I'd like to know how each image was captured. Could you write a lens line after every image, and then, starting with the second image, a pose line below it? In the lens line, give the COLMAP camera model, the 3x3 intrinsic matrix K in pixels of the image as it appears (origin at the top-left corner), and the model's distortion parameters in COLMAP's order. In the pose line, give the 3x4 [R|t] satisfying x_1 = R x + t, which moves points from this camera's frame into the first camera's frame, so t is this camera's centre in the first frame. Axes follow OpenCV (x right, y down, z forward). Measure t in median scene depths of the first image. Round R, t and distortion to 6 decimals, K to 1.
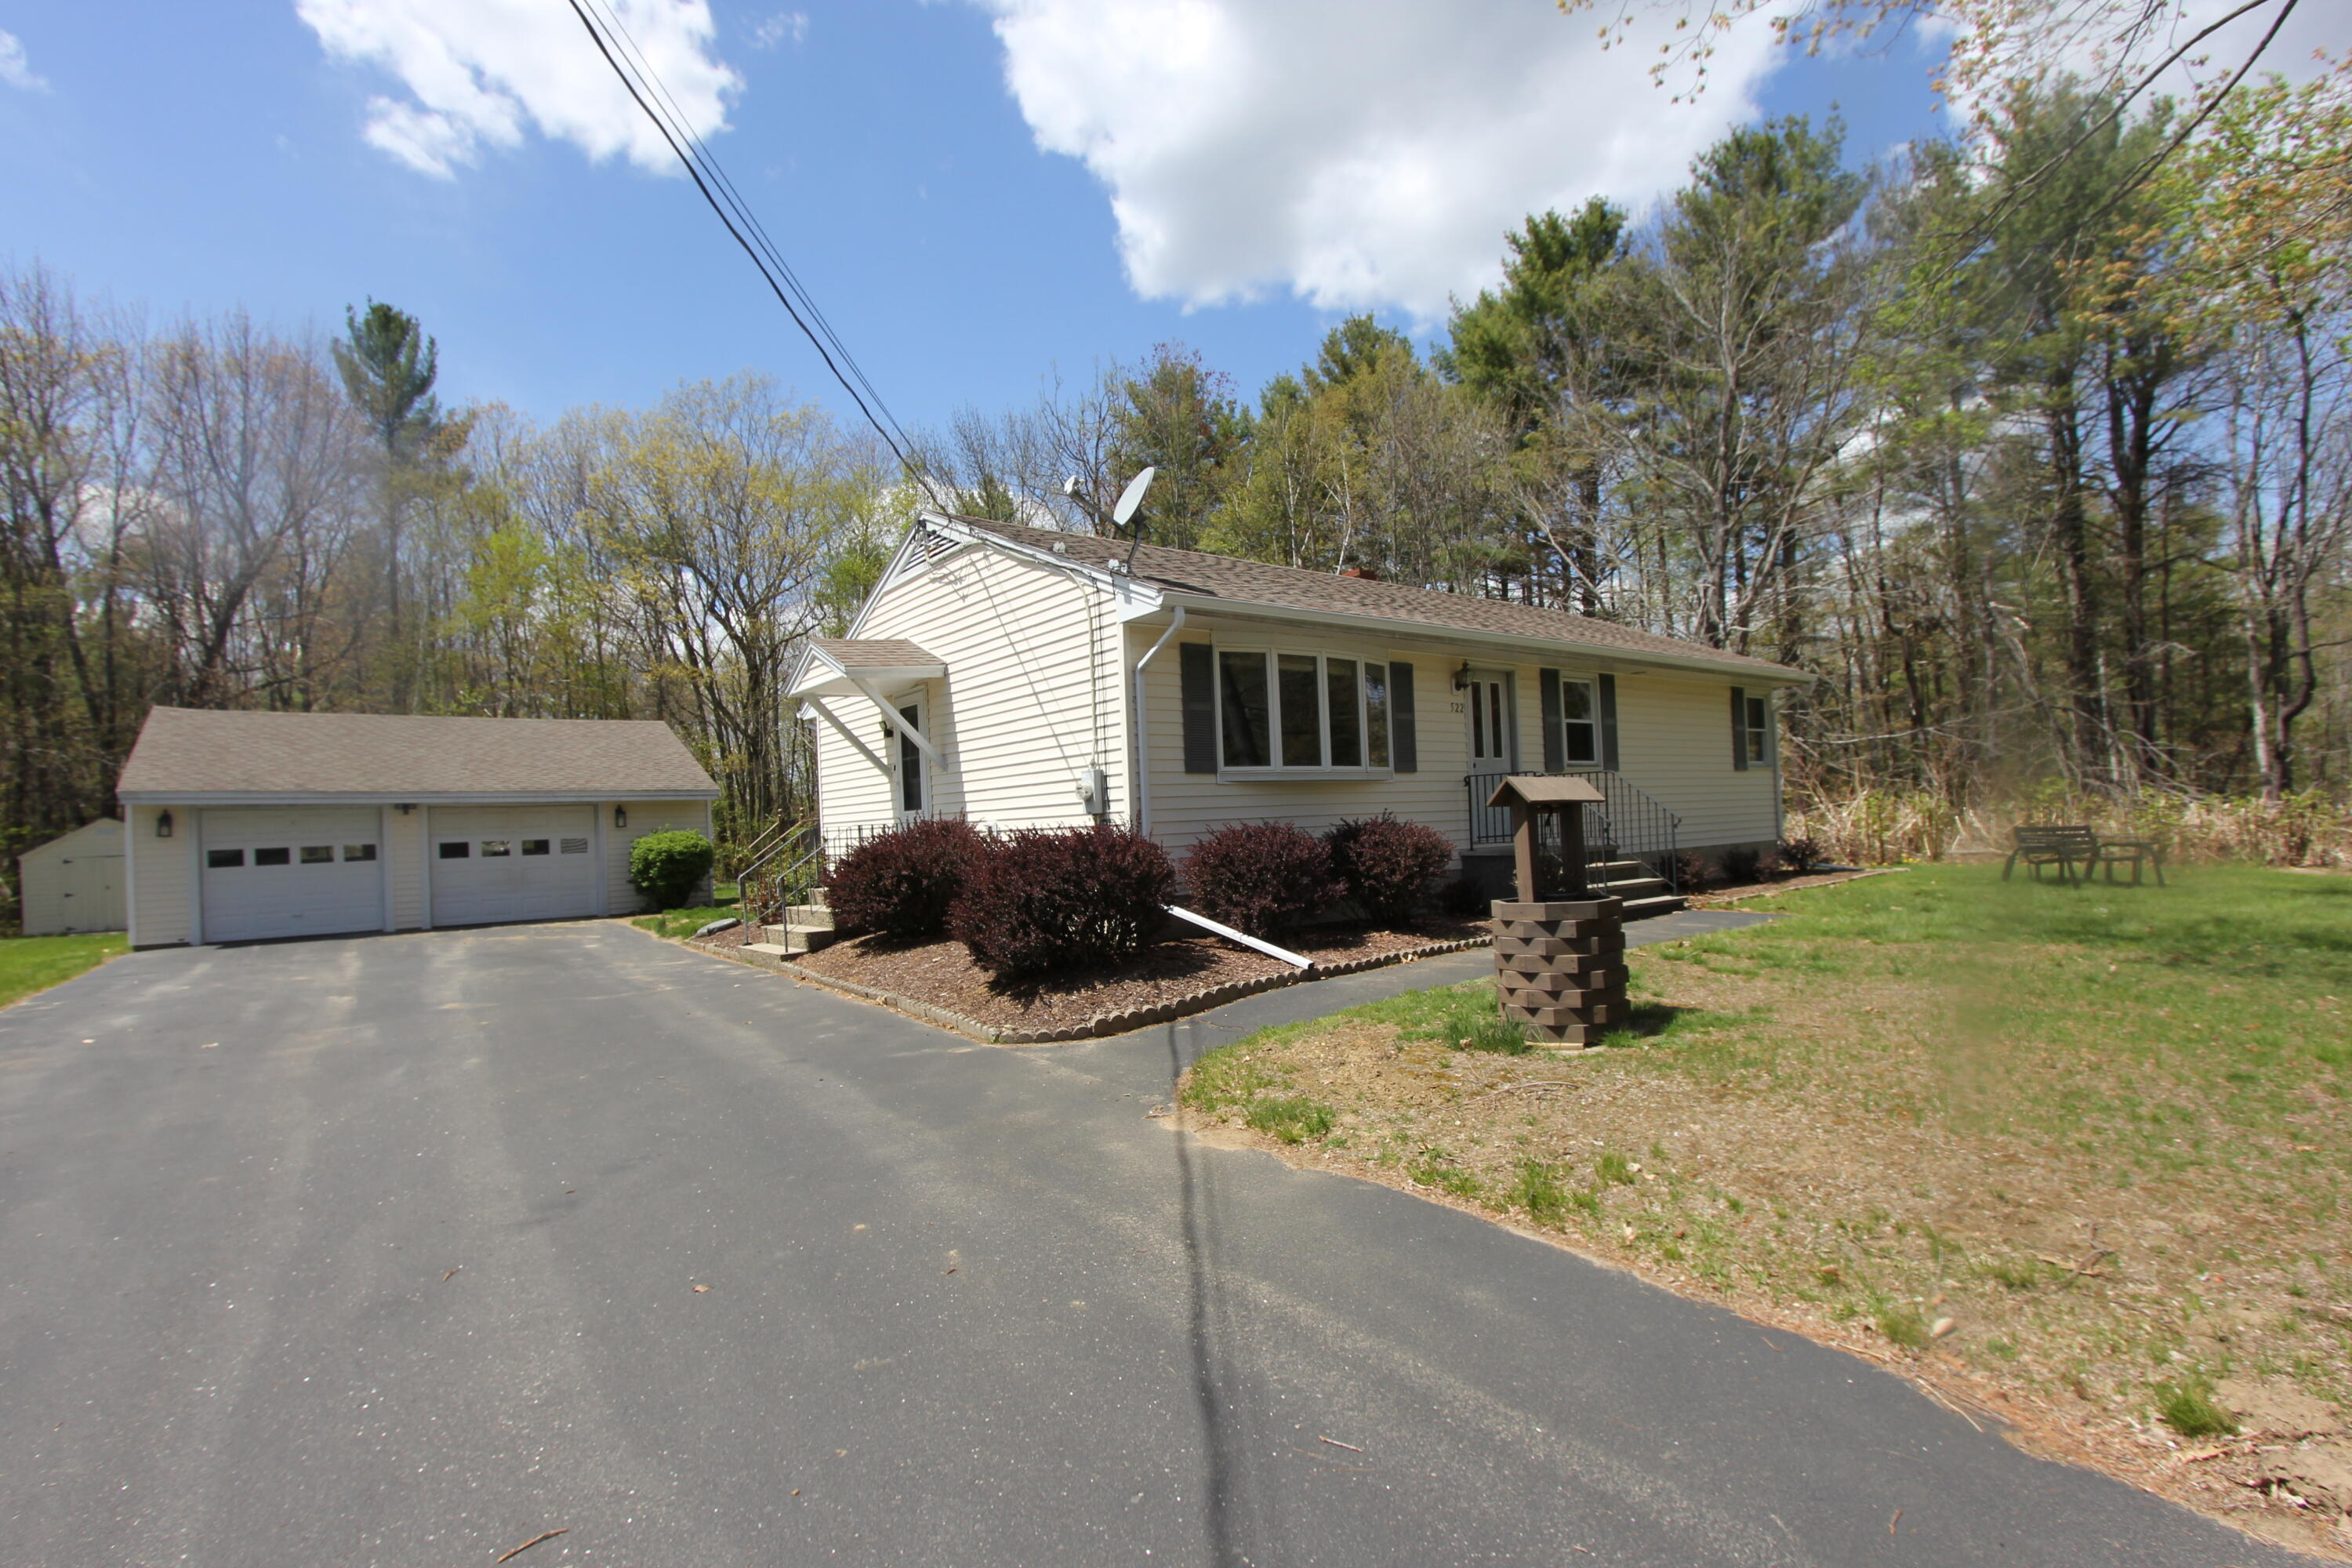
lens RADIAL K [[1075.9, 0, 1165.0], [0, 1075.9, 810.8], [0, 0, 1]] dist [-0.007805, 0.000055]
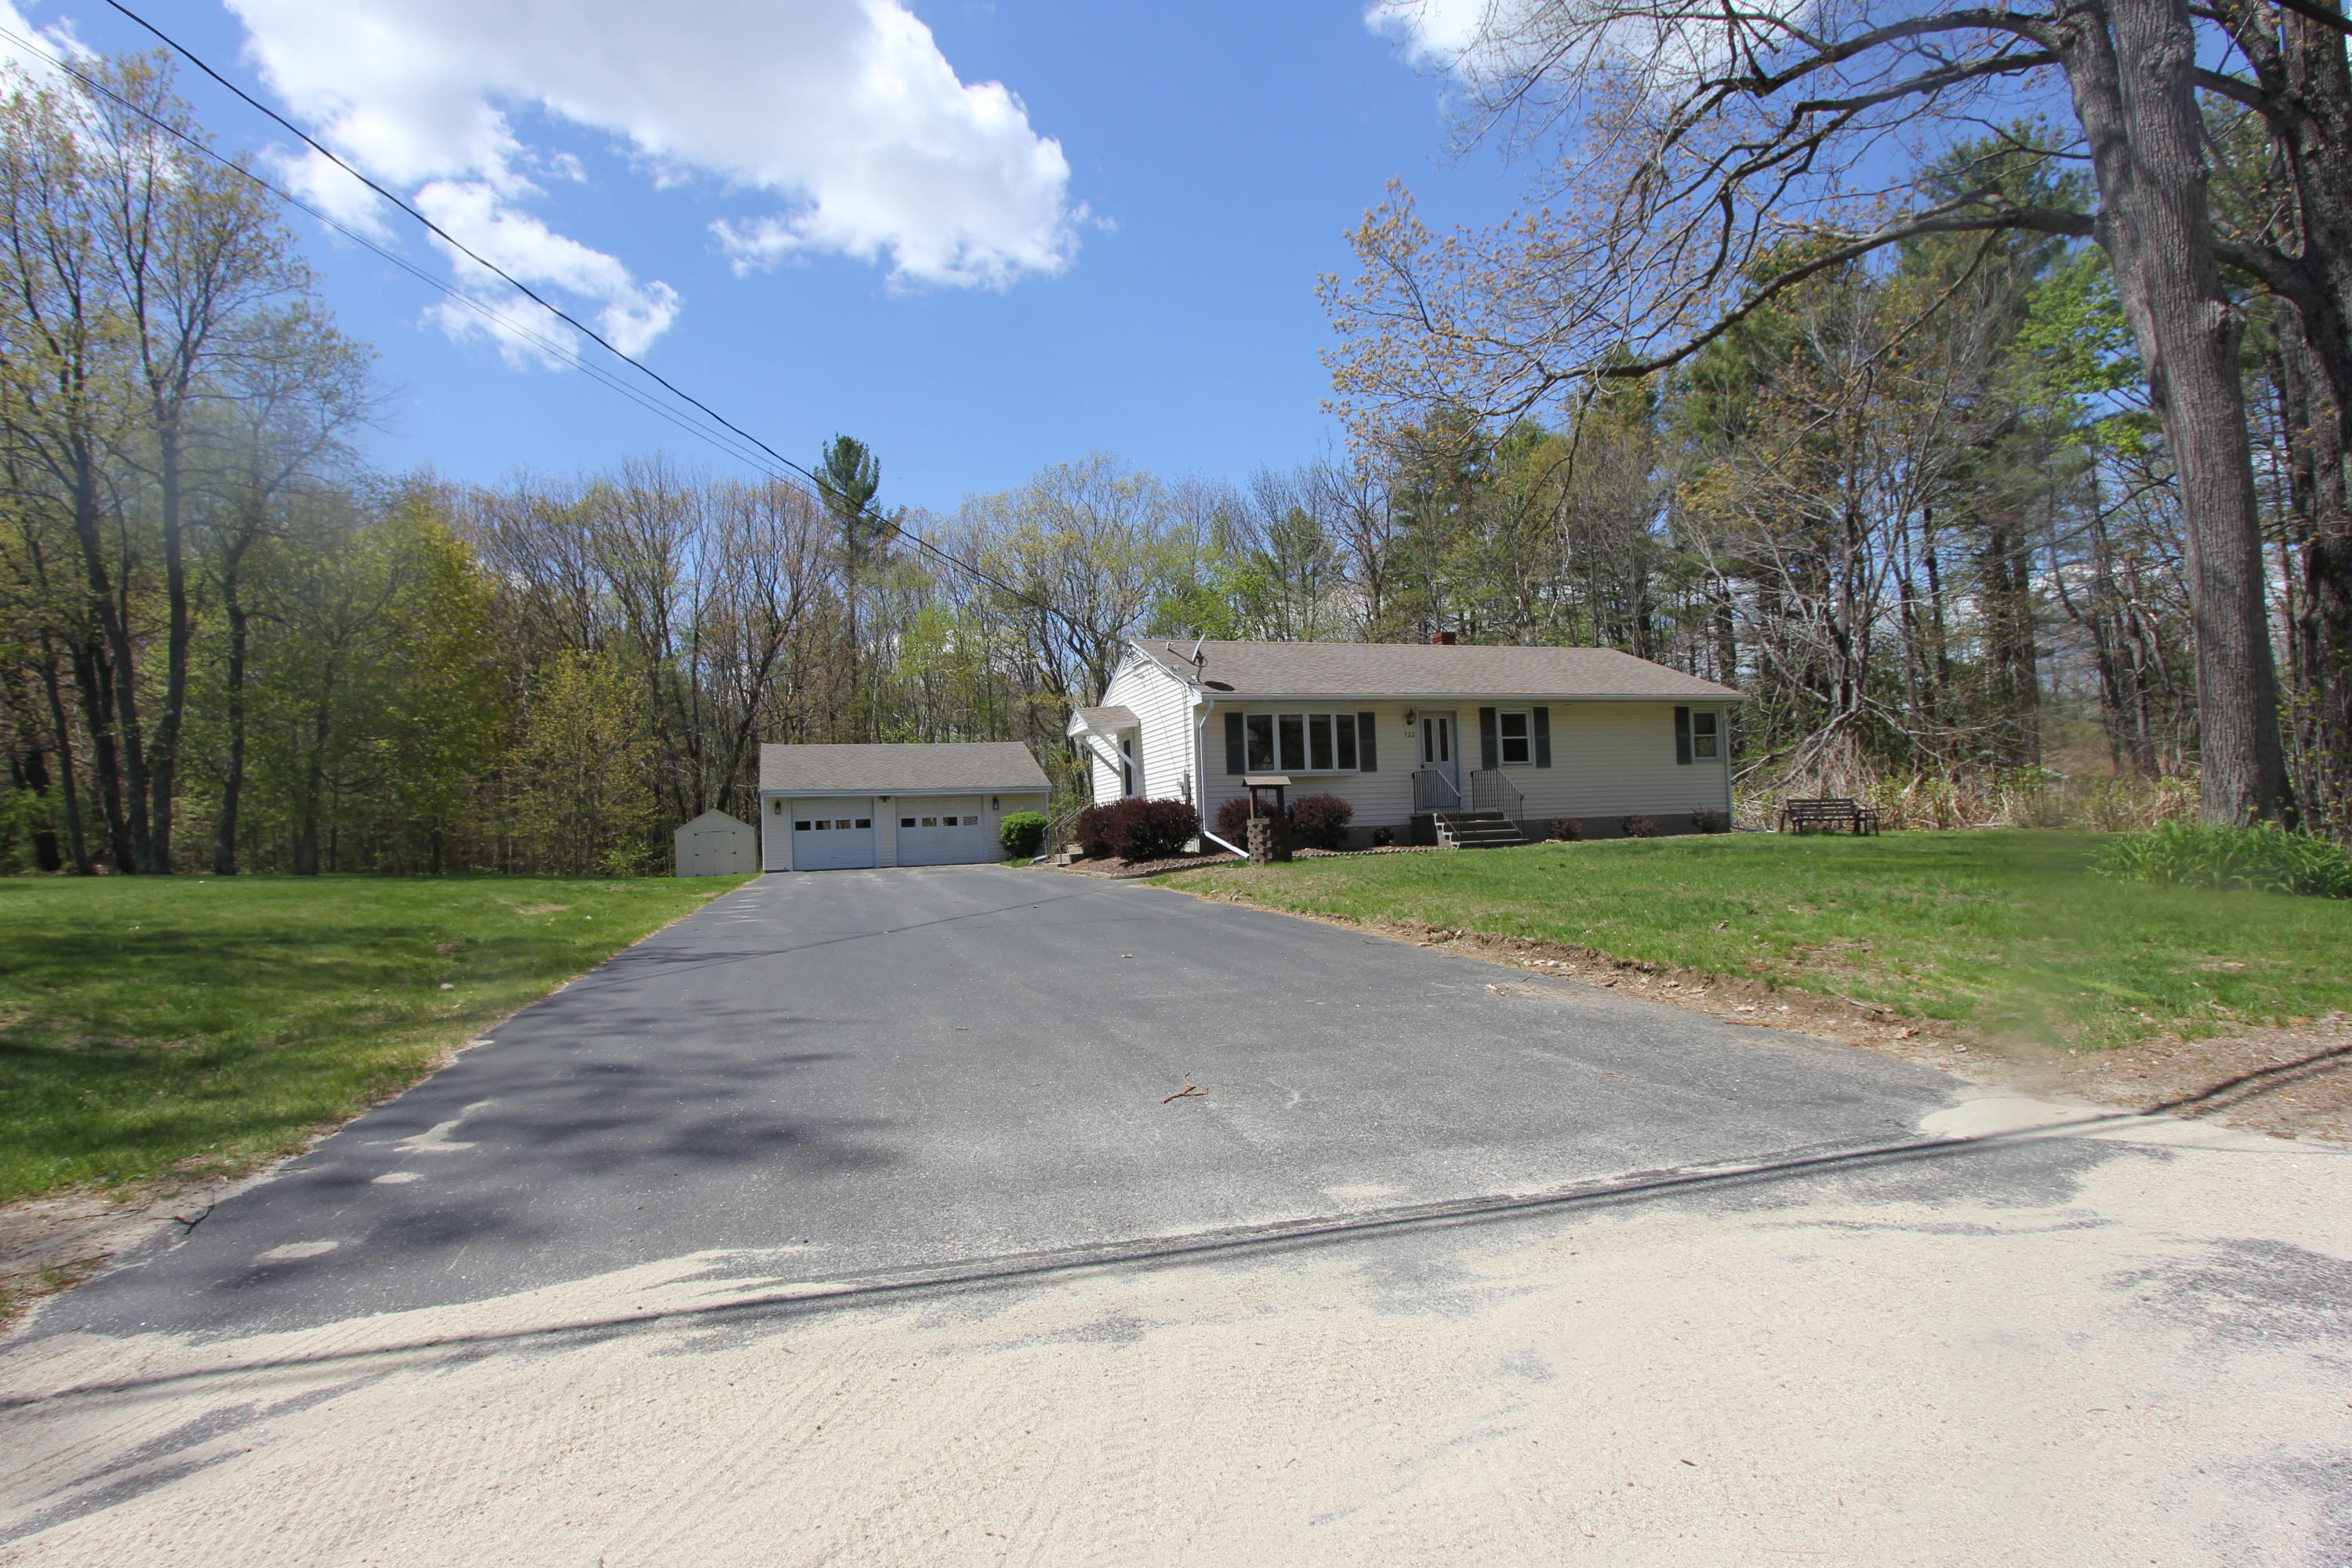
lens RADIAL K [[1154.1, 0, 1190.5], [0, 1154.1, 808.5], [0, 0, 1]] dist [-0.002435, 0.000052]
pose [[0.949662, -0.005749, -0.313225, 0.553493], [0.006149, 0.999981, 0.000288, 0.025596], [0.313217, -0.002199, 0.949679, -0.982338]]
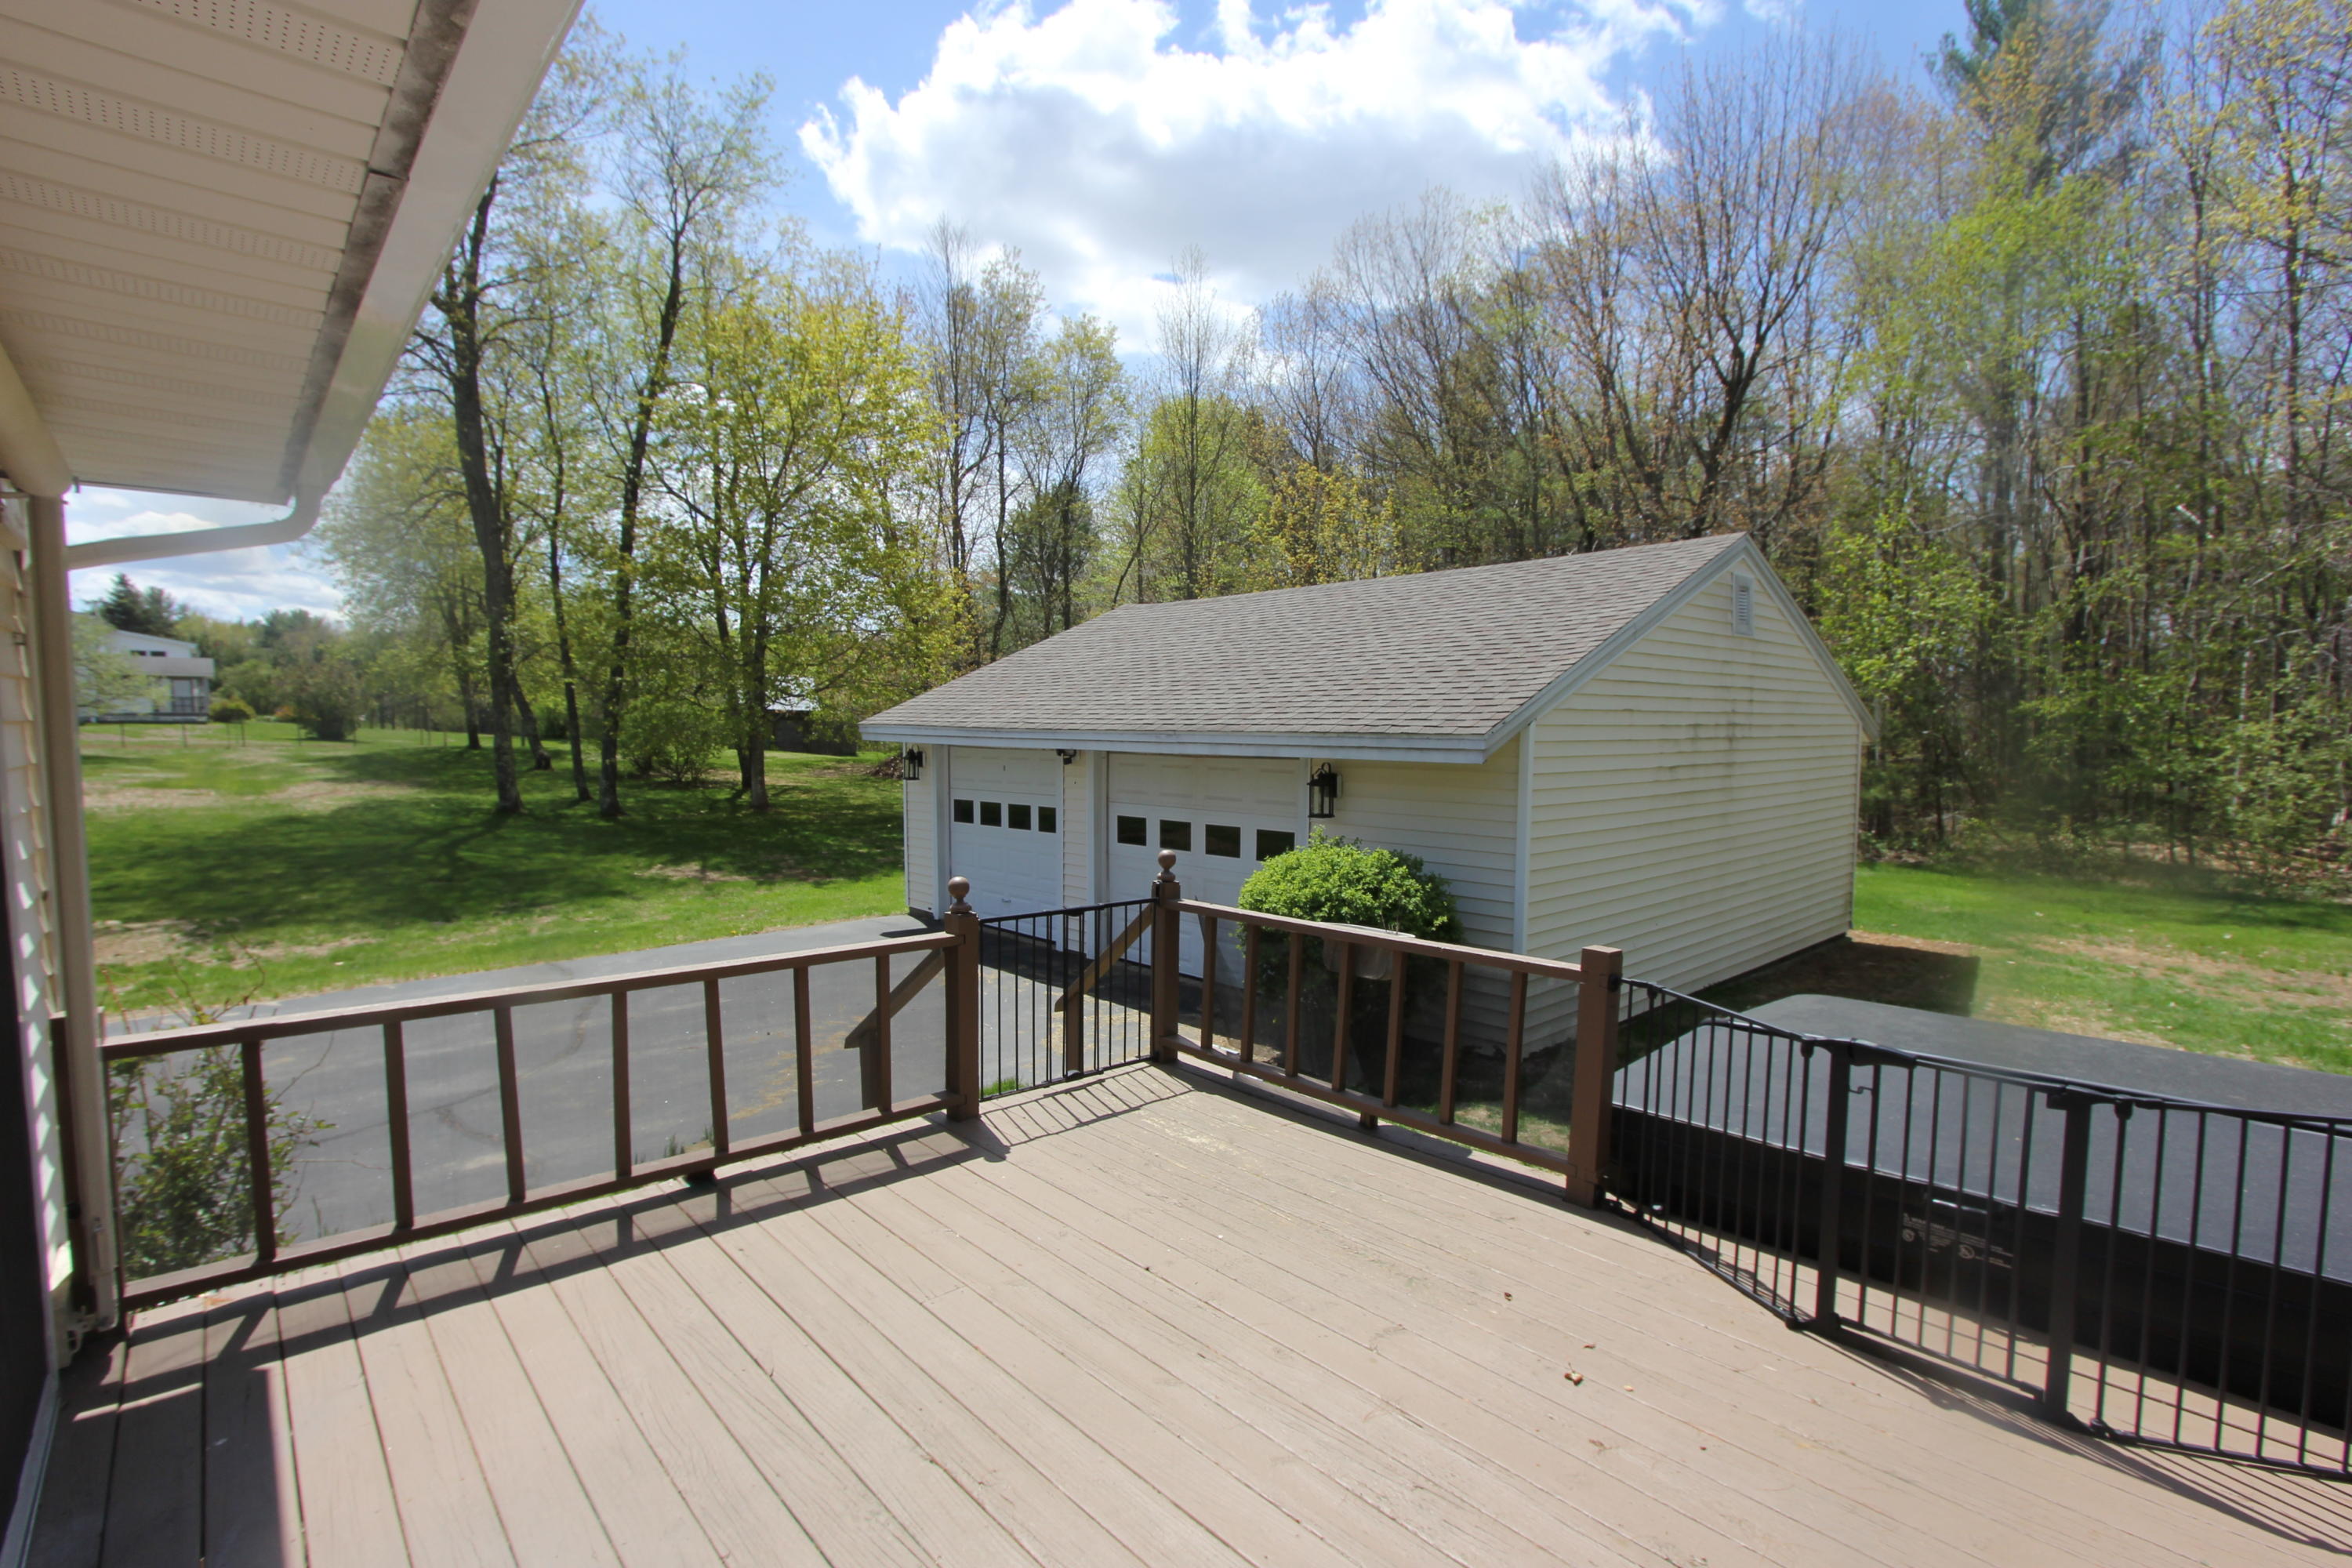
lens RADIAL K [[1075.9, 0, 1165.0], [0, 1075.9, 810.8], [0, 0, 1]] dist [-0.007805, 0.000055]
pose [[0.050504, 0.121689, -0.991283, -0.142927], [0.008051, 0.992467, 0.122245, -0.069427], [0.998691, -0.014155, 0.049144, 1.557370]]
